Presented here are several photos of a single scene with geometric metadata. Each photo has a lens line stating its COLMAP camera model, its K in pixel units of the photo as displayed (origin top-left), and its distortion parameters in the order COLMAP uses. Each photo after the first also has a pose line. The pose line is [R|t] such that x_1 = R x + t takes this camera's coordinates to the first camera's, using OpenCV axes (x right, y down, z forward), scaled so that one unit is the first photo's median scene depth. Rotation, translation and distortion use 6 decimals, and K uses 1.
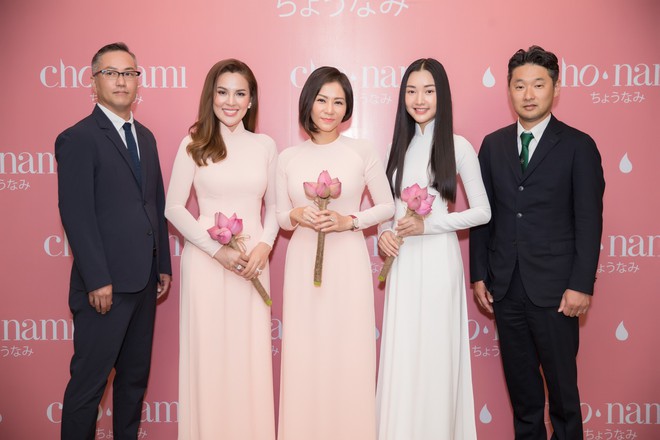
lens RADIAL K [[1431.0, 0, 330.0], [0, 1431.0, 220.0], [0, 0, 1]] dist [0.336221, -0.351163]
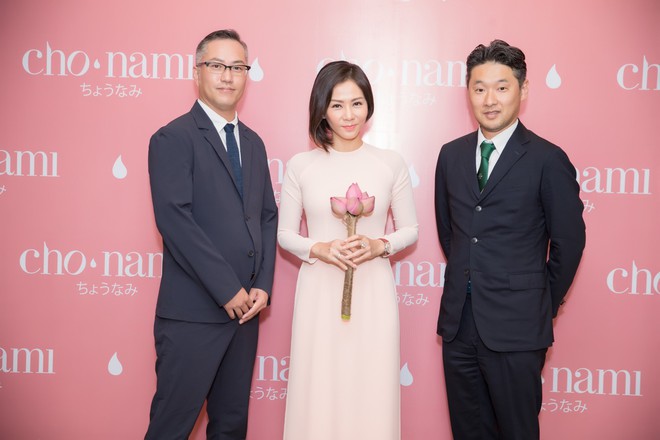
lens RADIAL K [[1681.9, 0, 353.3], [0, 1681.9, 200.0], [0, 0, 1]] dist [1.893726, -24.192537]
pose [[0.997070, 0.034407, -0.068321, 0.127509], [-0.036152, 0.999047, -0.024469, 0.000055], [0.067414, 0.026867, 0.997363, -0.003177]]
